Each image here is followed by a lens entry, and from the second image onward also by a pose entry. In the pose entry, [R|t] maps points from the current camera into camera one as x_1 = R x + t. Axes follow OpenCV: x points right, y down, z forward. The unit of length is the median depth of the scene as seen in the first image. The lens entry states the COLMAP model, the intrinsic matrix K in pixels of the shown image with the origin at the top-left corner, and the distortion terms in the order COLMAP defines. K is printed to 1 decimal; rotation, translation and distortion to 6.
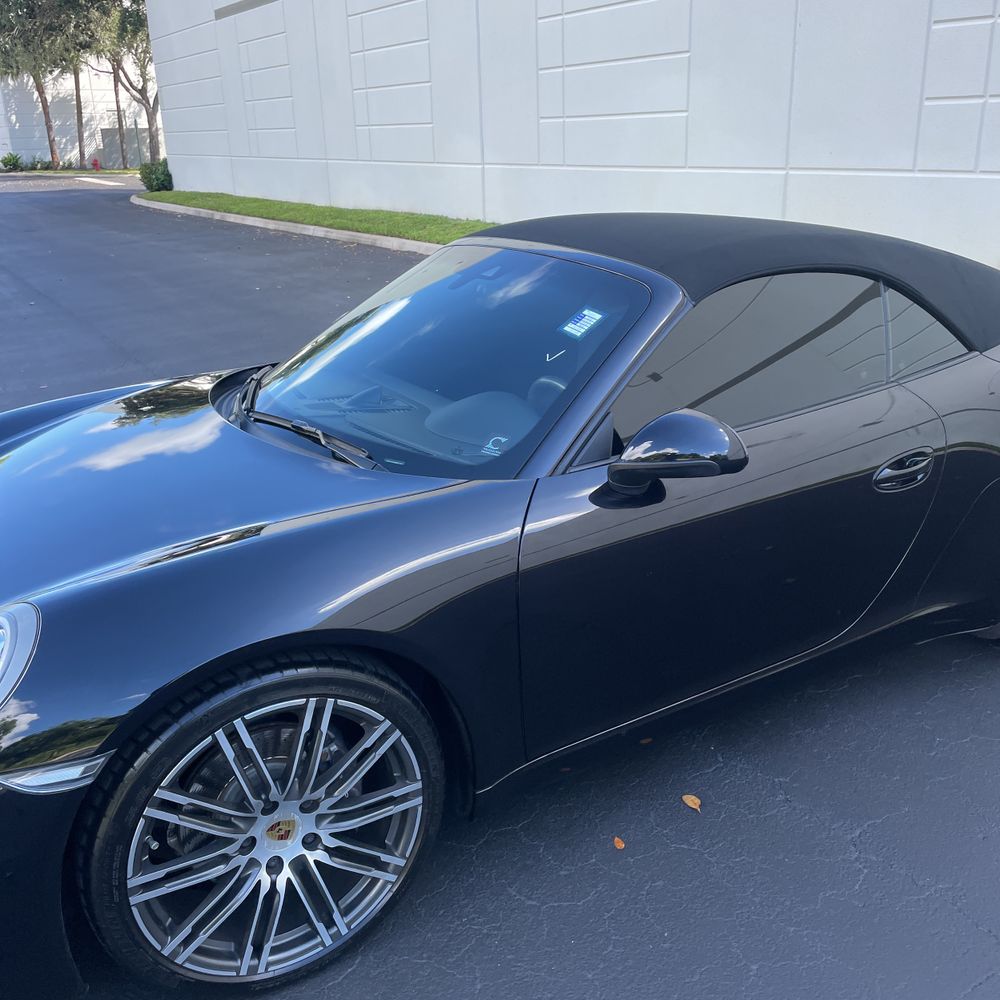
lens RADIAL K [[1012.3, 0, 515.8], [0, 1012.3, 498.5], [0, 0, 1]] dist [0.082097, -0.104242]
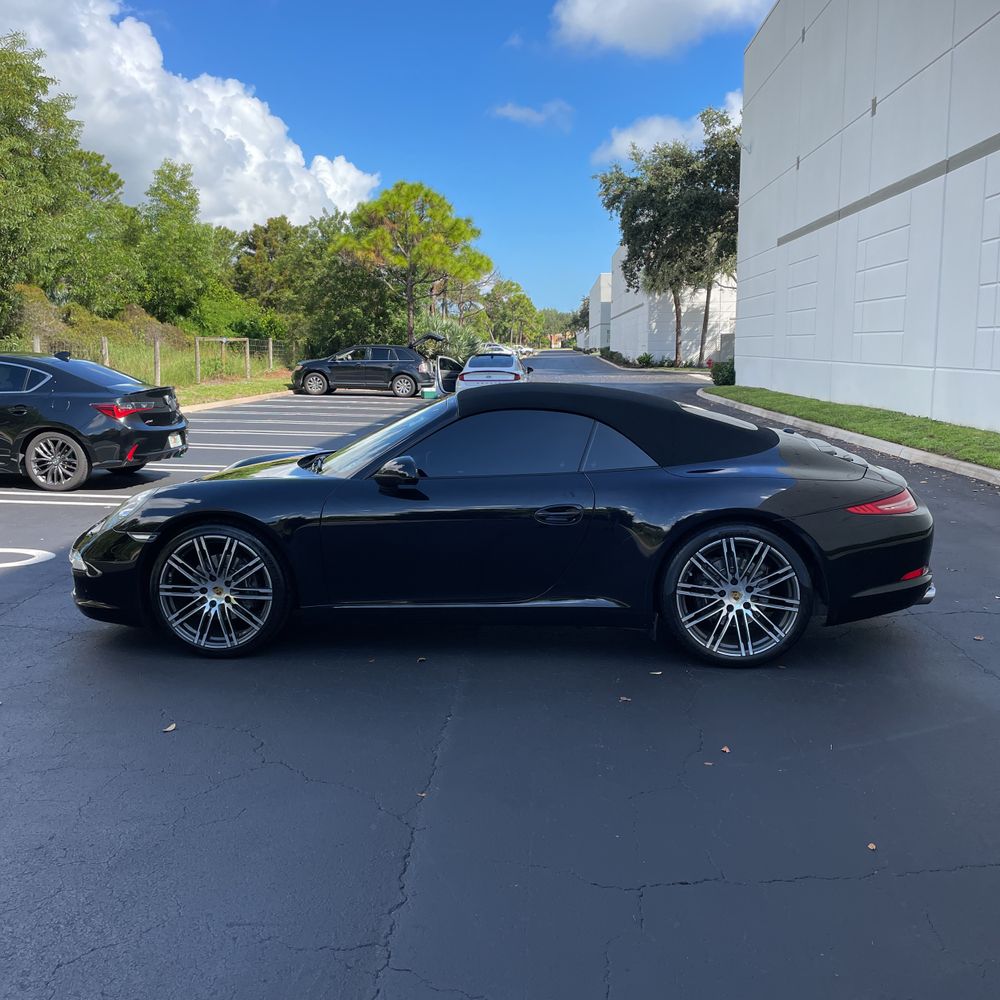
lens RADIAL K [[1028.4, 0, 500.0], [0, 1028.4, 500.0], [0, 0, 1]] dist [0.053648, -0.003887]
pose [[0.816397, 0.107084, -0.567476, 1.709841], [-0.210861, 0.970086, -0.120297, 0.249508], [0.537618, 0.217869, 0.814555, -0.752373]]
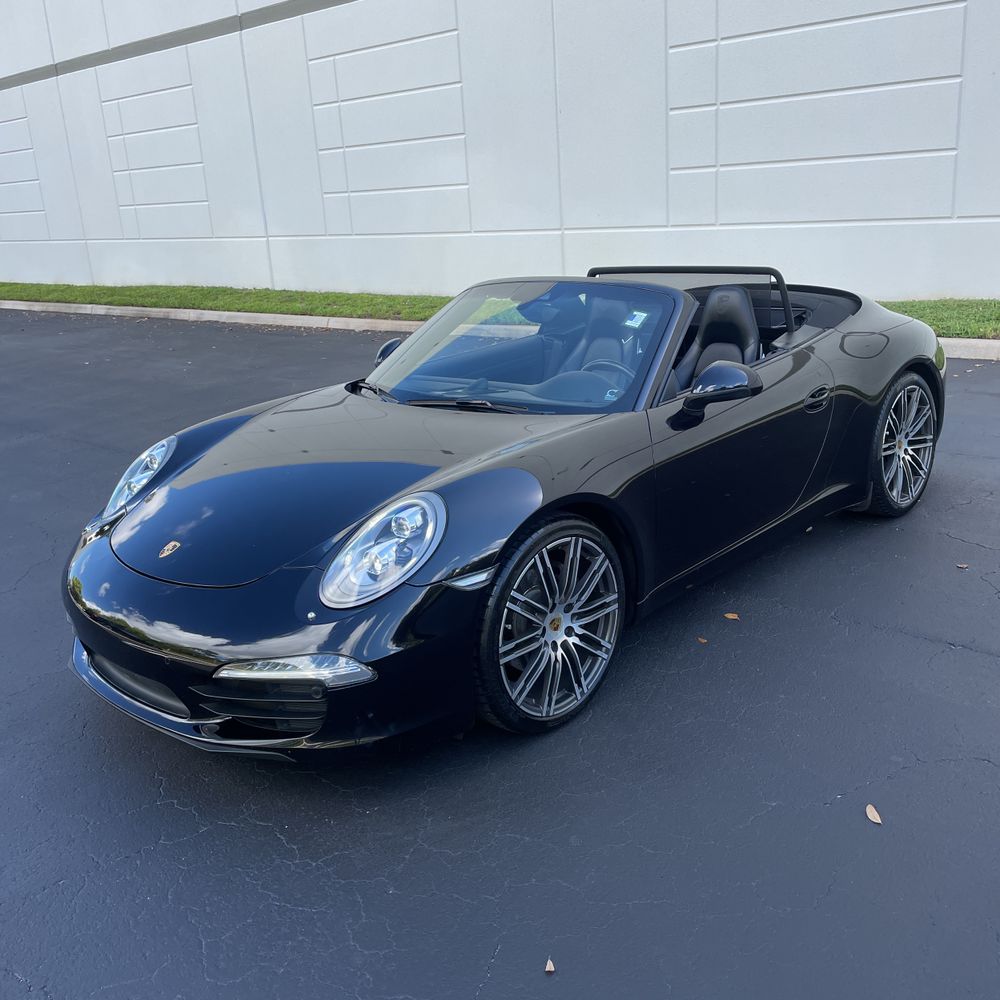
lens RADIAL K [[1012.3, 0, 515.8], [0, 1012.3, 498.5], [0, 0, 1]] dist [0.082097, -0.104242]
pose [[0.960153, -0.111945, 0.256075, -0.646232], [0.127501, 0.990821, -0.044919, 0.177458], [-0.248696, 0.075779, 0.965613, -0.545364]]
